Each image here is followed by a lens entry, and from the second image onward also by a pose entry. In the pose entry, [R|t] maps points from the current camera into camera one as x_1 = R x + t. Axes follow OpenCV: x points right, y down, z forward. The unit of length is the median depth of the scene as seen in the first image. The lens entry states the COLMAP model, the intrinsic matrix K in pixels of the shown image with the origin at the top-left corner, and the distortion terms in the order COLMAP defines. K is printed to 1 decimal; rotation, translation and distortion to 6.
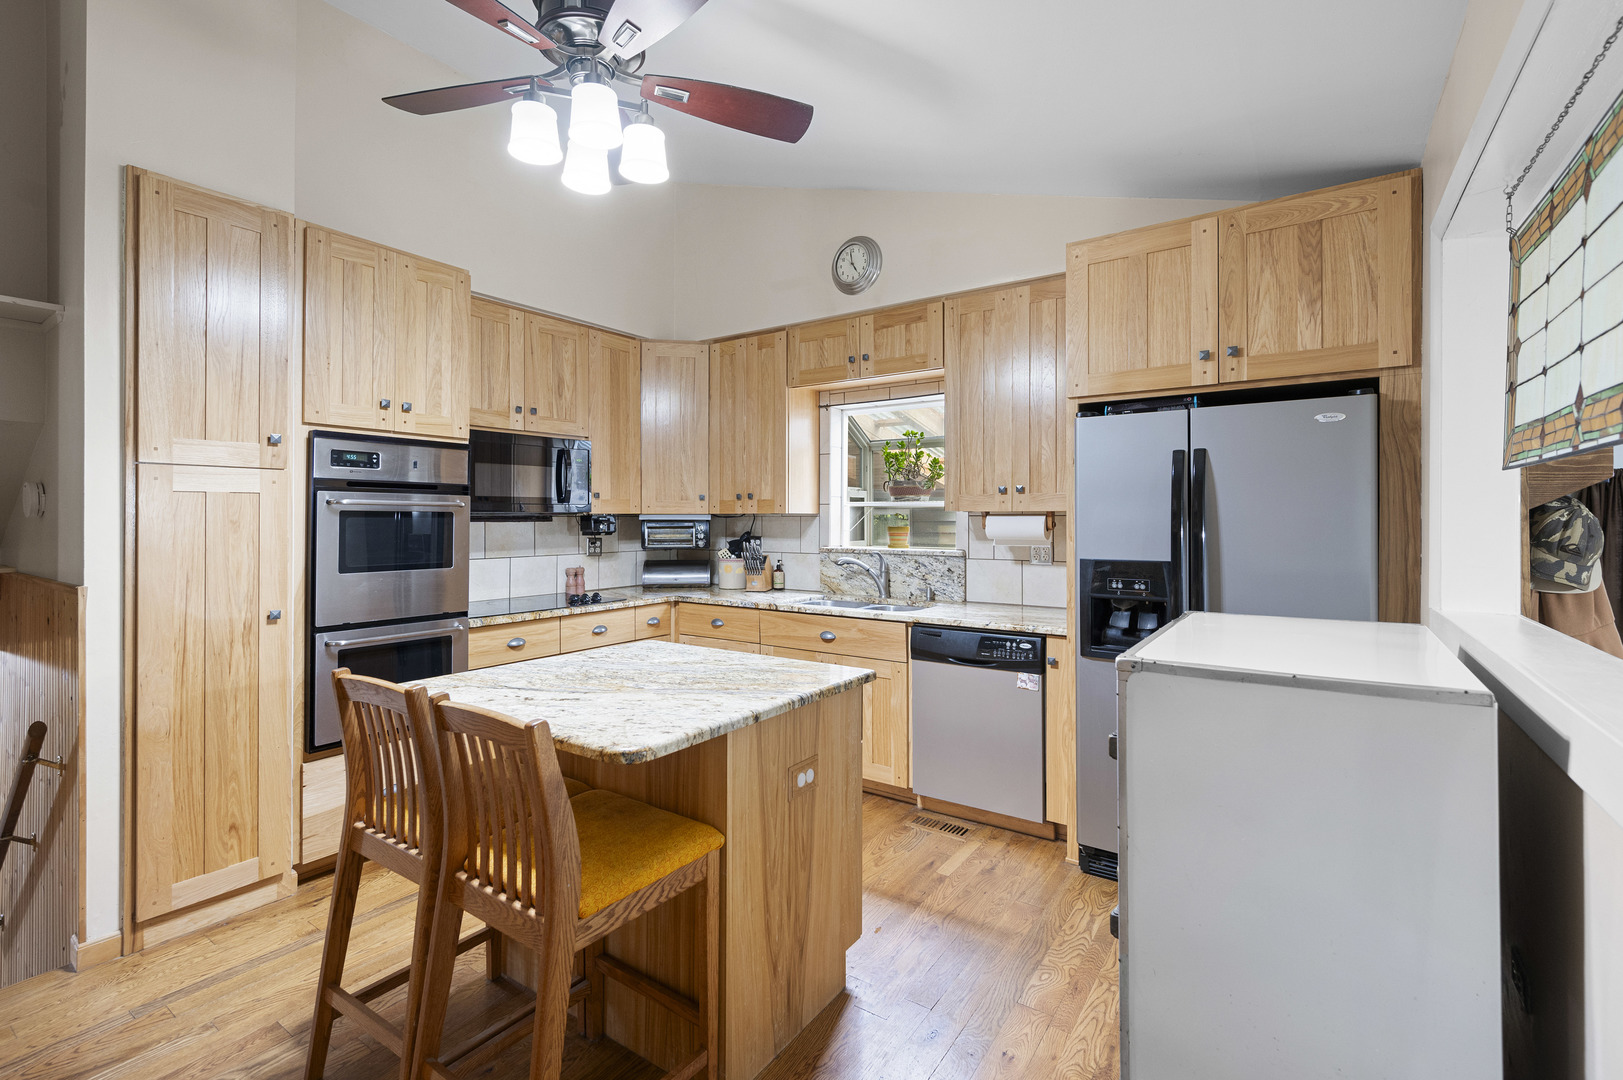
lens RADIAL K [[742.5, 0, 804.0], [0, 742.5, 525.1], [0, 0, 1]] dist [0.000286, 0.000009]
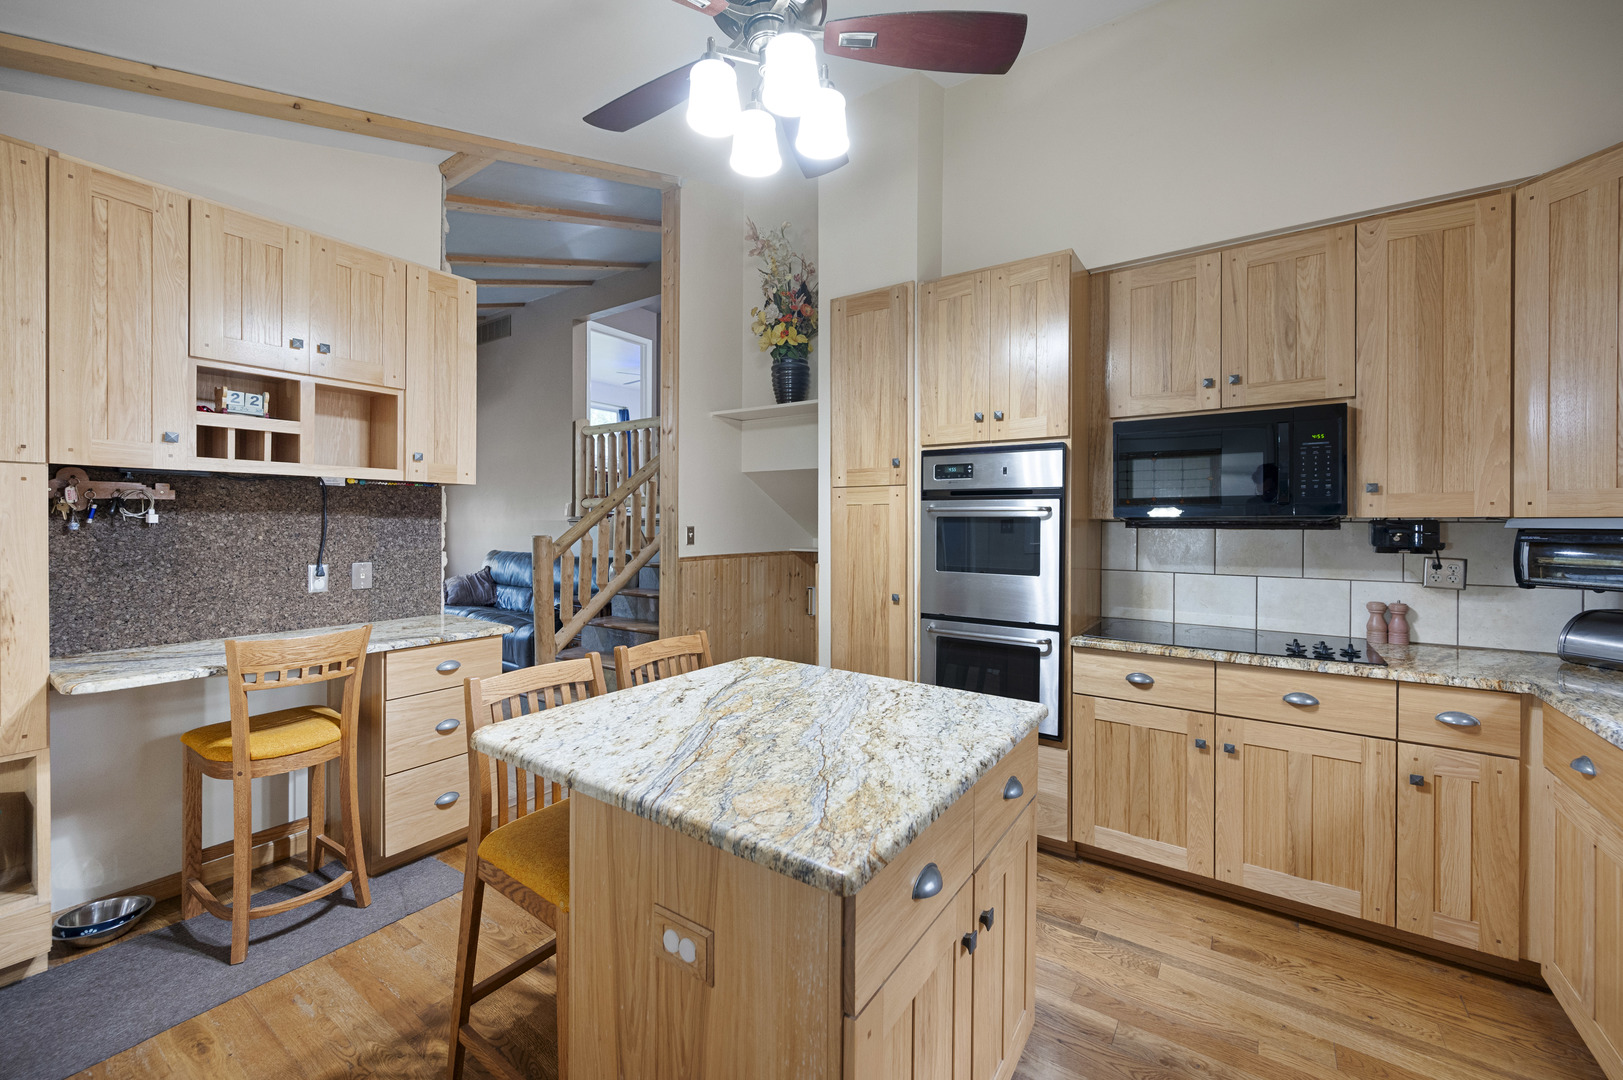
lens RADIAL K [[639.8, 0, 803.7], [0, 639.8, 526.3], [0, 0, 1]] dist [0.001695, -0.000159]
pose [[-0.007594, 0.006916, -0.999947, 0.355493], [-0.012585, 0.999896, 0.007012, -0.008293], [0.999892, 0.012637, -0.007506, 0.738921]]
